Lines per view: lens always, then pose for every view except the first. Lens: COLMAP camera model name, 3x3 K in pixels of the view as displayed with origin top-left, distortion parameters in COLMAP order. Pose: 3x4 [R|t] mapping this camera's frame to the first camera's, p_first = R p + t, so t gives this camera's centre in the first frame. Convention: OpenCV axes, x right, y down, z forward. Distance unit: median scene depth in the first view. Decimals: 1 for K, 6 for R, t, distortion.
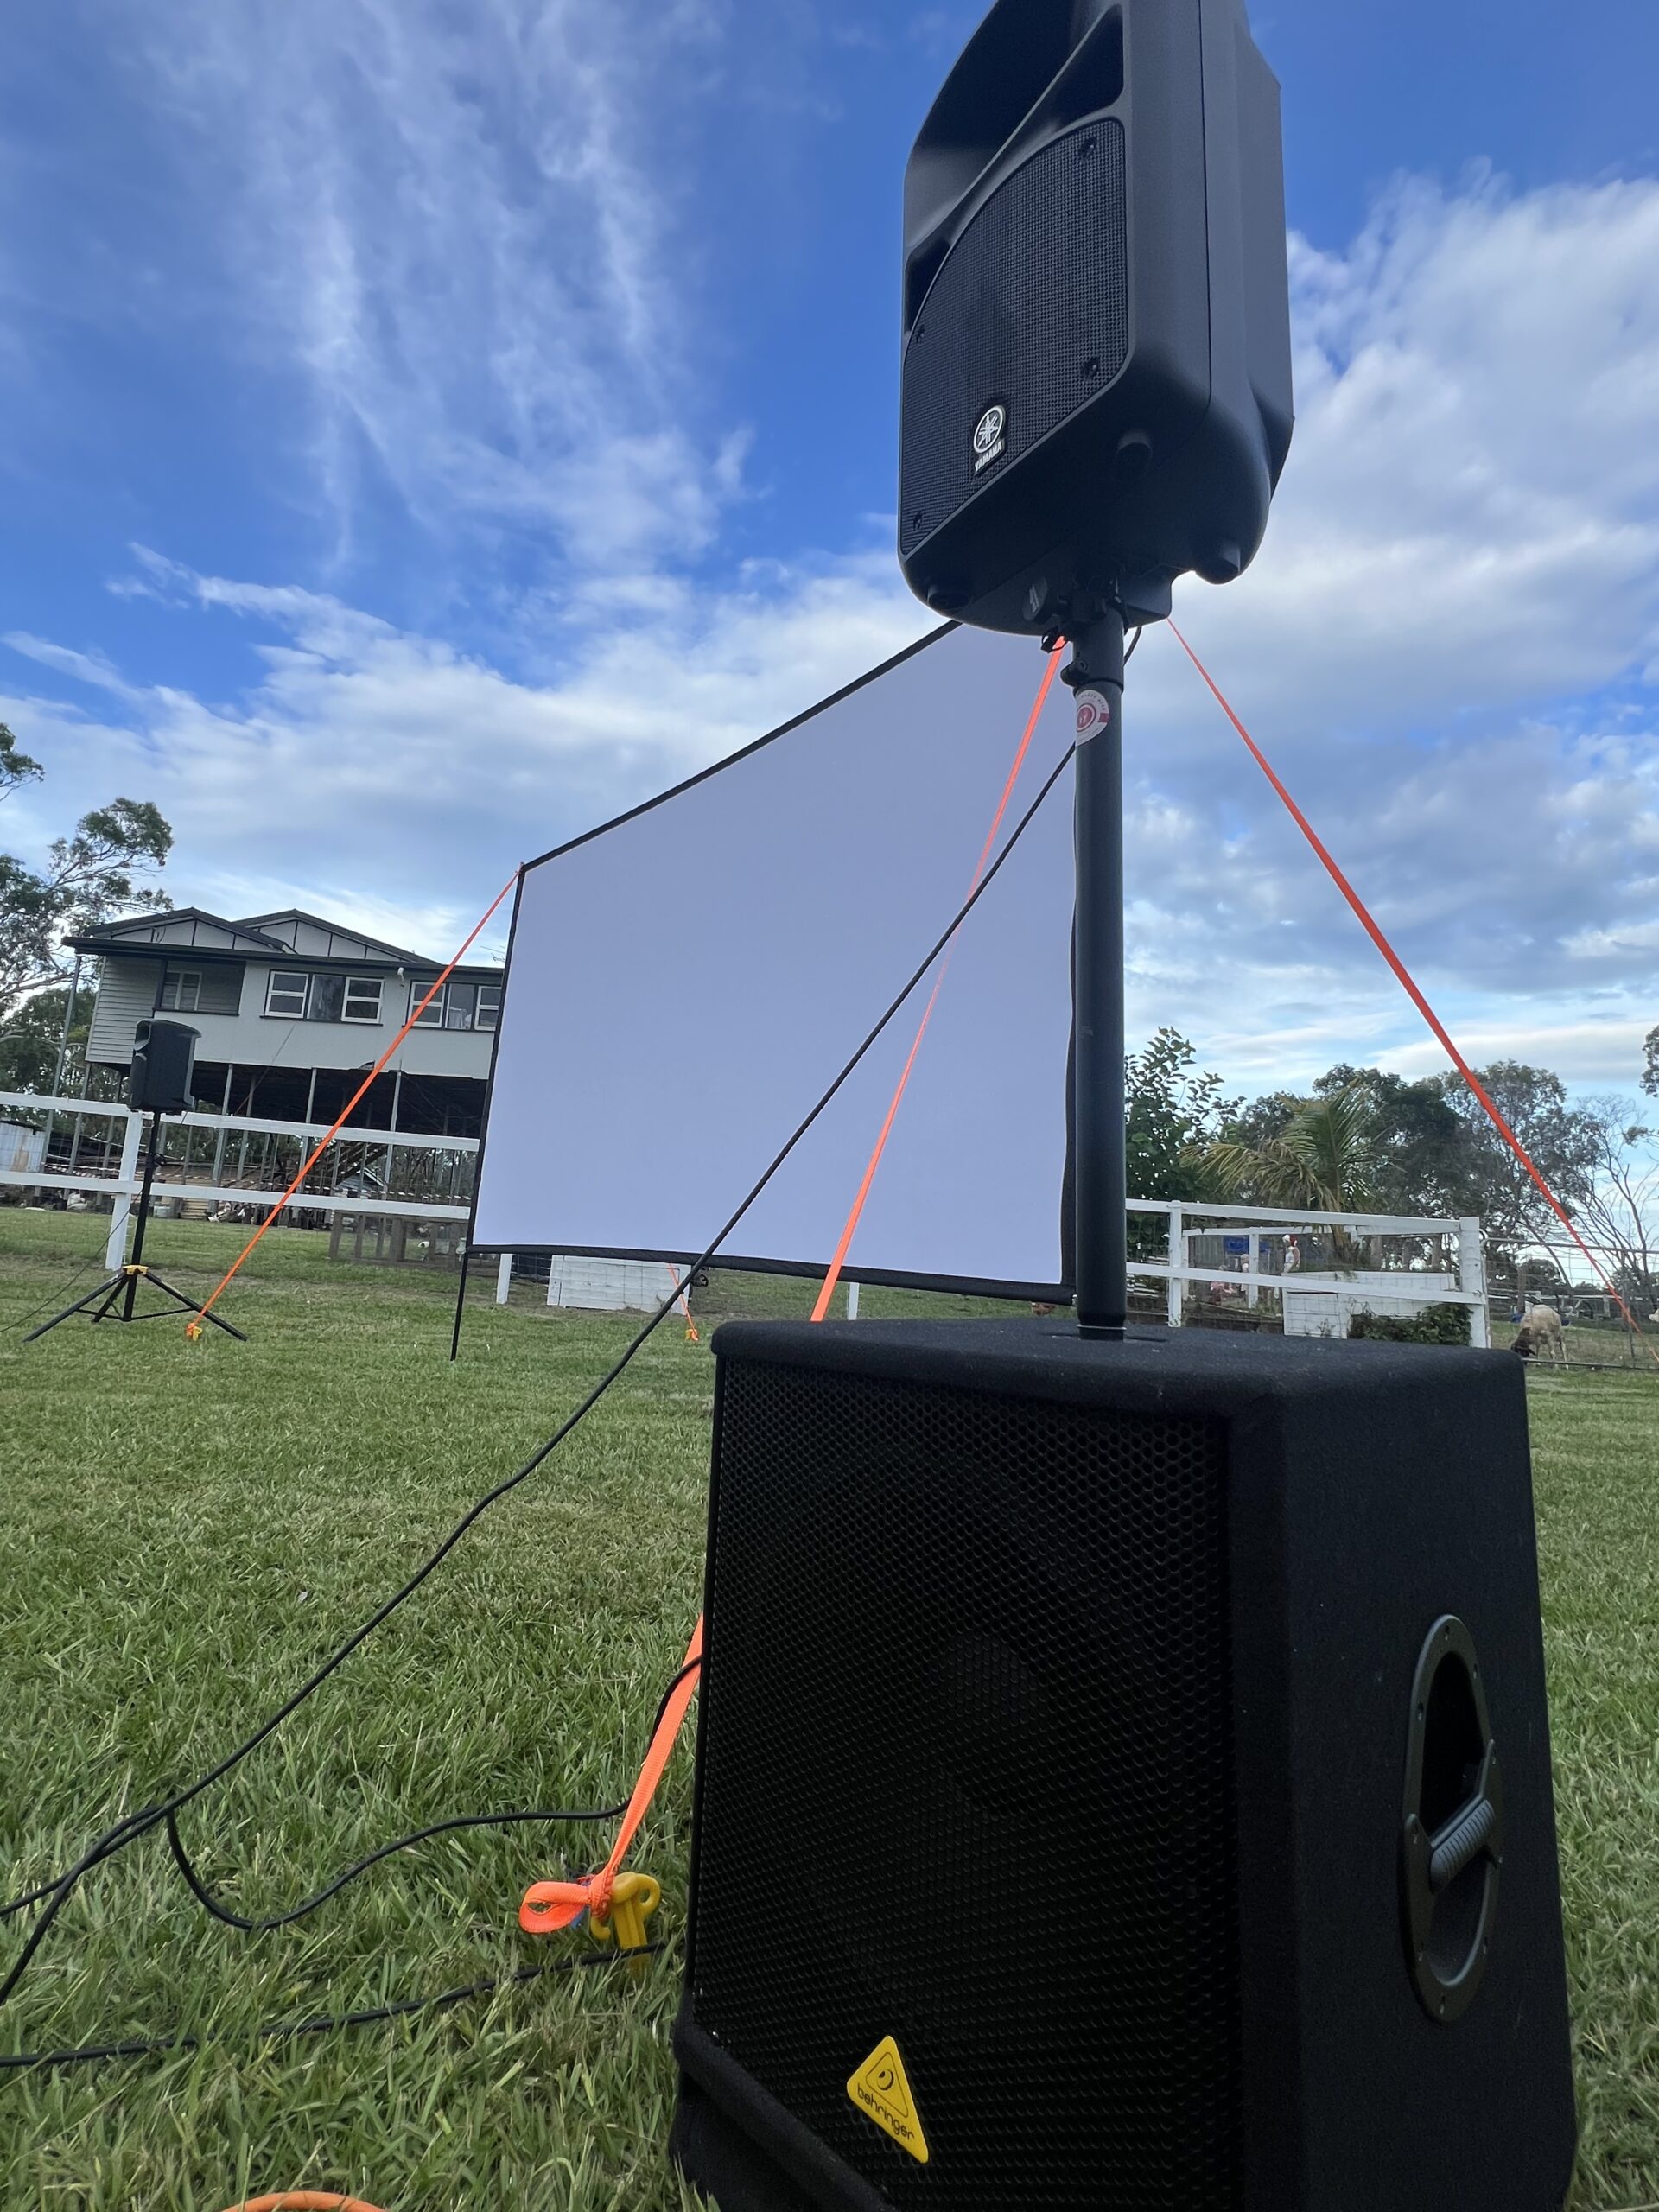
lens RADIAL K [[1021.4, 0, 811.8], [0, 1021.4, 1115.7], [0, 0, 1]] dist [0.000111, -0.000472]
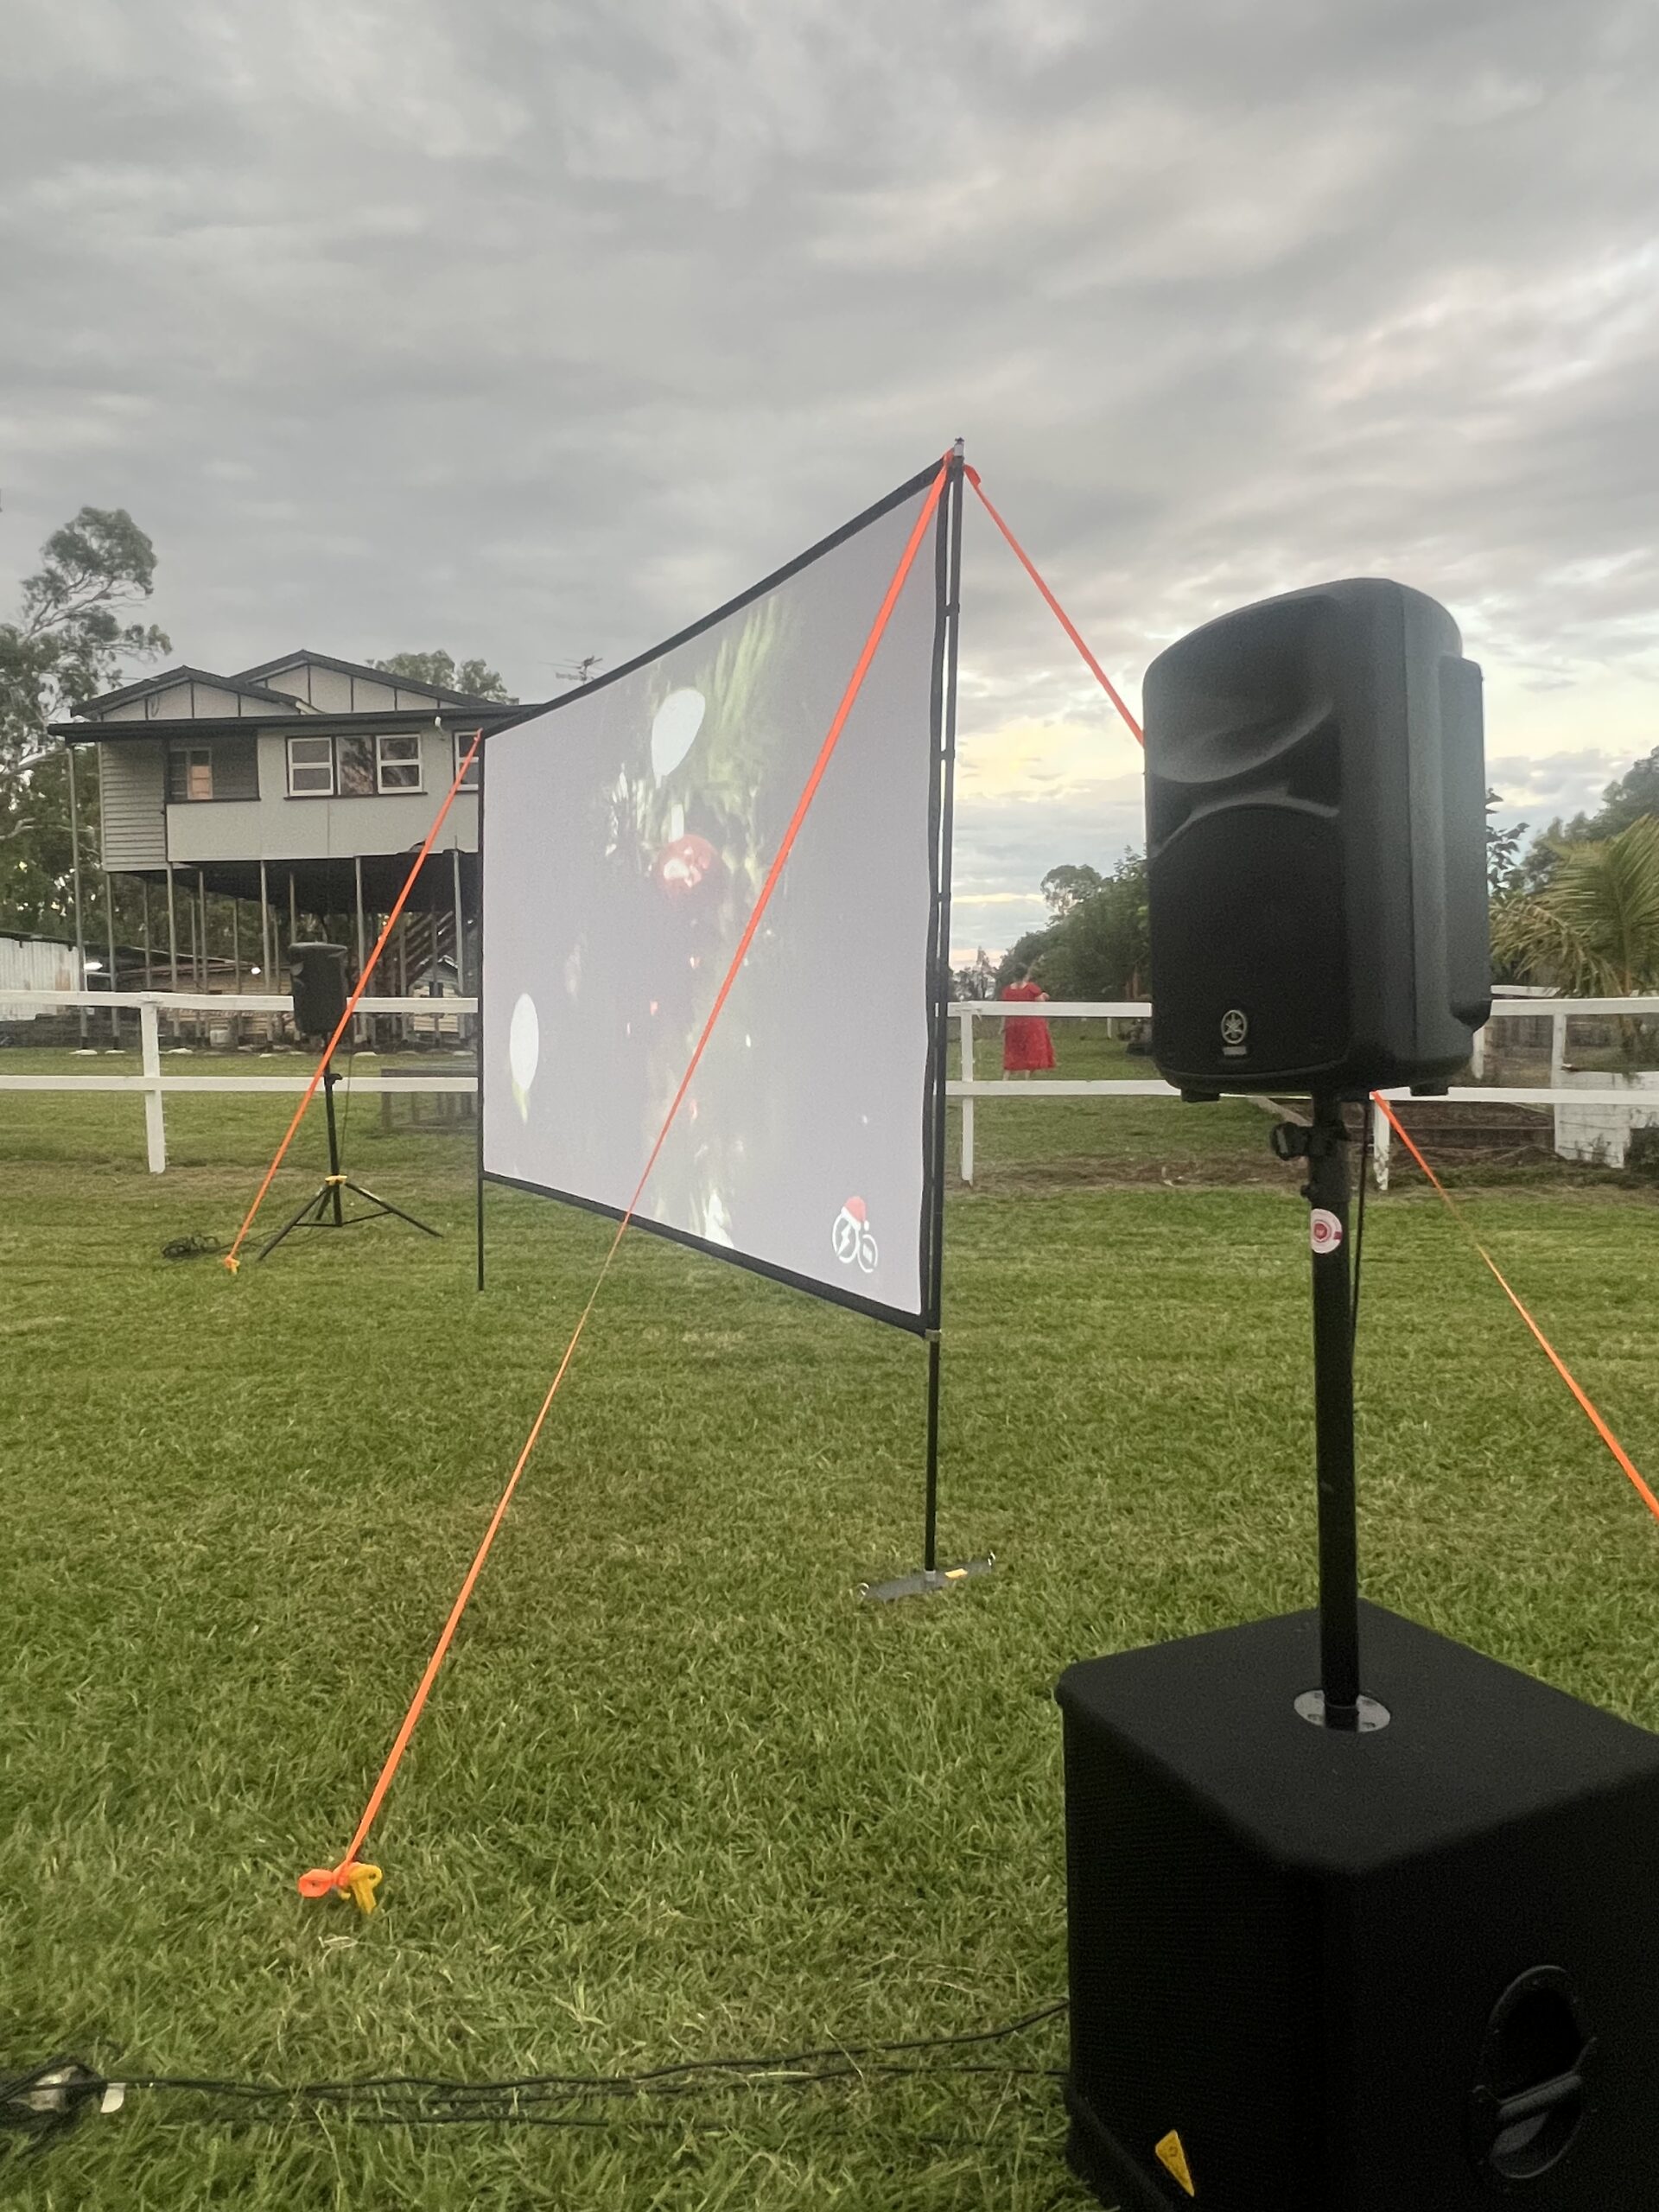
lens RADIAL K [[1417.4, 0, 832.1], [0, 1417.4, 1064.3], [0, 0, 1]] dist [-0.006251, -0.002510]
pose [[0.981863, -0.064480, -0.178289, 0.194200], [0.098653, 0.976810, 0.190024, -0.164072], [0.161902, -0.204167, 0.965455, -0.153422]]
